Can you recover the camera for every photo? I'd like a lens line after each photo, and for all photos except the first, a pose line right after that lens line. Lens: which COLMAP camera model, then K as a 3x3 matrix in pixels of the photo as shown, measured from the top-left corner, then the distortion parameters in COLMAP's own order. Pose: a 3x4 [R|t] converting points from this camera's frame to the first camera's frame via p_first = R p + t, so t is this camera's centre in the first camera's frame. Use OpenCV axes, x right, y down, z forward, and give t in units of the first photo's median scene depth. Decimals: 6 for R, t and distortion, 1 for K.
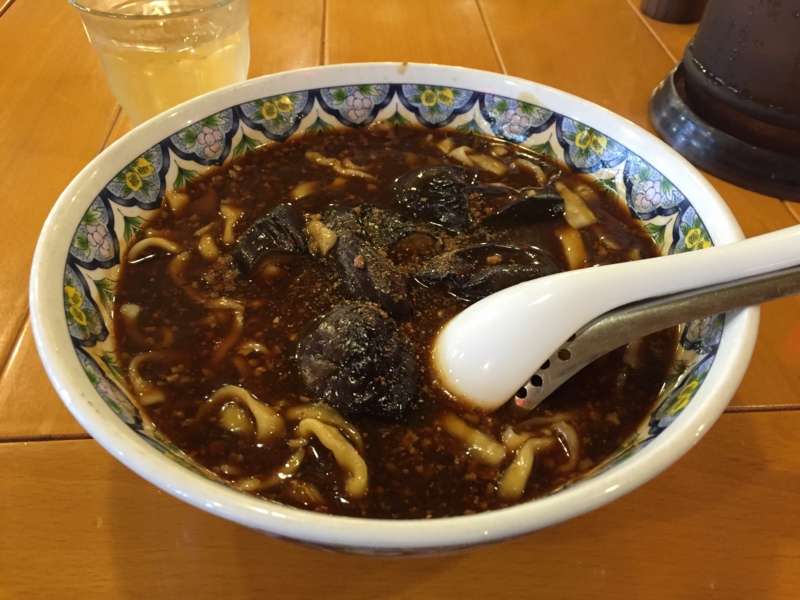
lens RADIAL K [[677.6, 0, 400.0], [0, 677.6, 300.0], [0, 0, 1]] dist [0.005085, -0.002937]
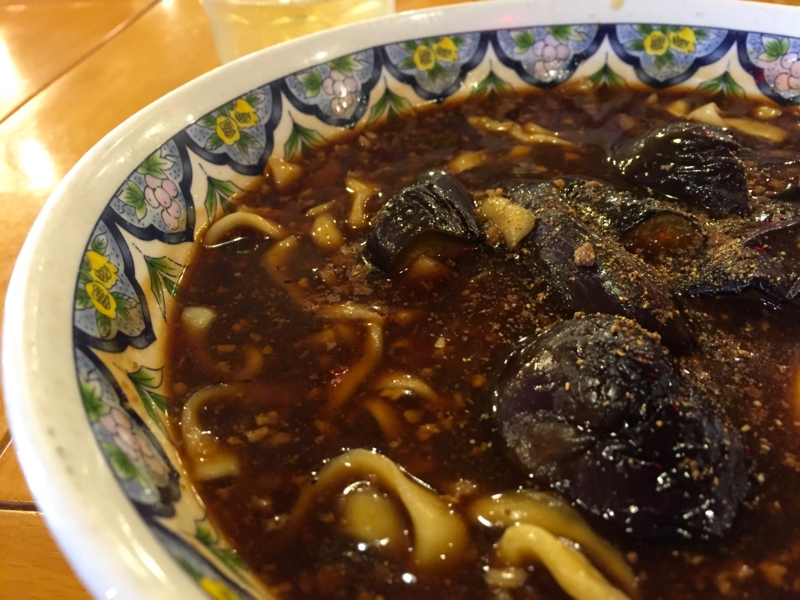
lens RADIAL K [[677.6, 0, 400.0], [0, 677.6, 300.0], [0, 0, 1]] dist [0.005085, -0.002937]
pose [[0.985903, 0.043028, -0.161691, -0.099476], [-0.061771, 0.991703, -0.112738, 0.055153], [0.155498, 0.121136, 0.980381, 0.359900]]
